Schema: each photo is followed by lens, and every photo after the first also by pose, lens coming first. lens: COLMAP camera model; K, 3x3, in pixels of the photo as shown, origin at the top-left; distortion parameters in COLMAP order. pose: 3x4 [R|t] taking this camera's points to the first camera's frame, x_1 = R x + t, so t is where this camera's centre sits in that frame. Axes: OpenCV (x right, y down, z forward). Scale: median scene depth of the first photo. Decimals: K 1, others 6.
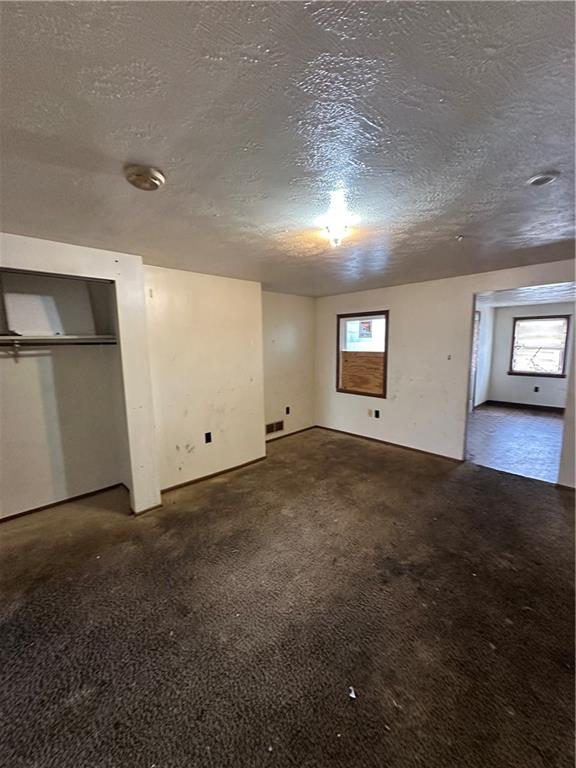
lens RADIAL K [[305.4, 0, 286.7], [0, 305.4, 384.8], [0, 0, 1]] dist [-0.007134, 0.001079]
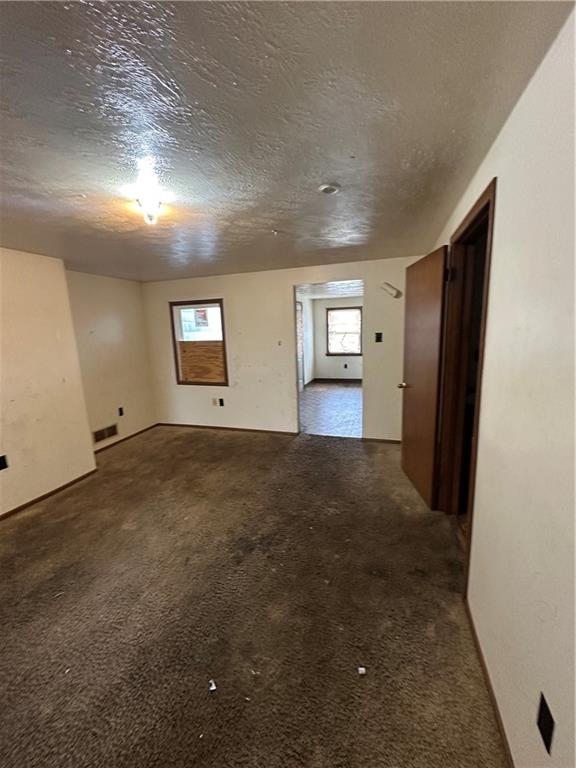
lens RADIAL K [[305.4, 0, 289.4], [0, 305.4, 385.8], [0, 0, 1]] dist [-0.007134, 0.001079]
pose [[0.875019, -0.105450, 0.472464, 0.034396], [0.088384, 0.994382, 0.058248, 0.004320], [-0.475951, -0.009209, 0.879423, 0.009574]]
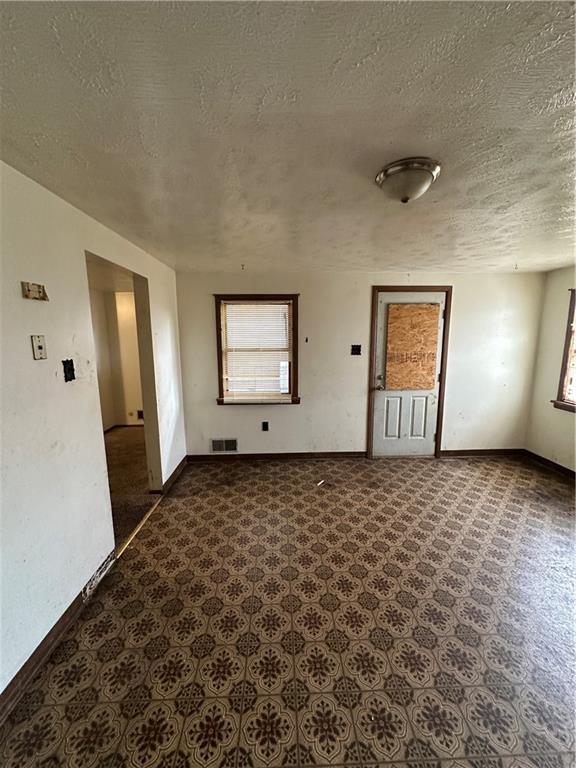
lens RADIAL K [[305.4, 0, 293.9], [0, 305.4, 384.0], [0, 0, 1]] dist [-0.007134, 0.001079]
pose [[0.749643, 0.105060, -0.653451, 1.658748], [-0.094100, 0.994209, 0.051894, -0.129470], [0.655119, 0.022588, 0.755188, 0.816719]]
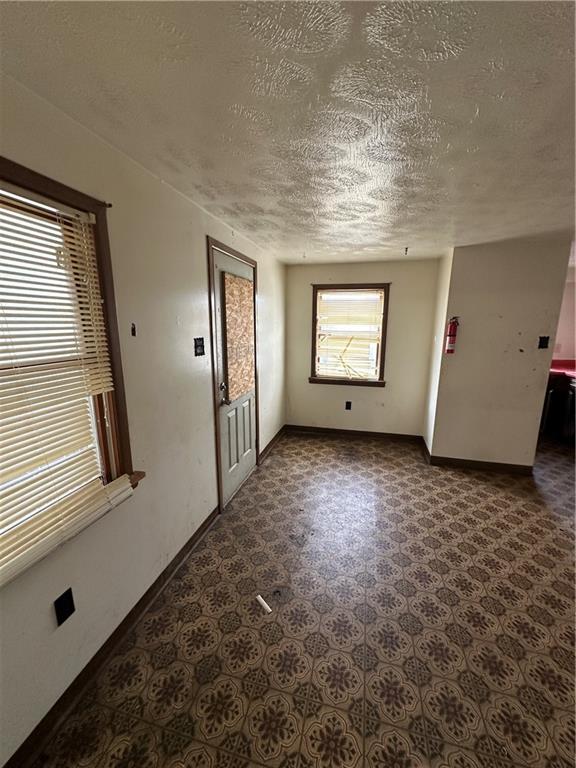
lens RADIAL K [[305.4, 0, 287.3], [0, 305.4, 382.4], [0, 0, 1]] dist [-0.007134, 0.001079]
pose [[0.842883, -0.084784, 0.531375, 0.860595], [0.053471, 0.995818, 0.074072, -0.183638], [-0.535433, -0.034021, 0.843892, 1.199413]]
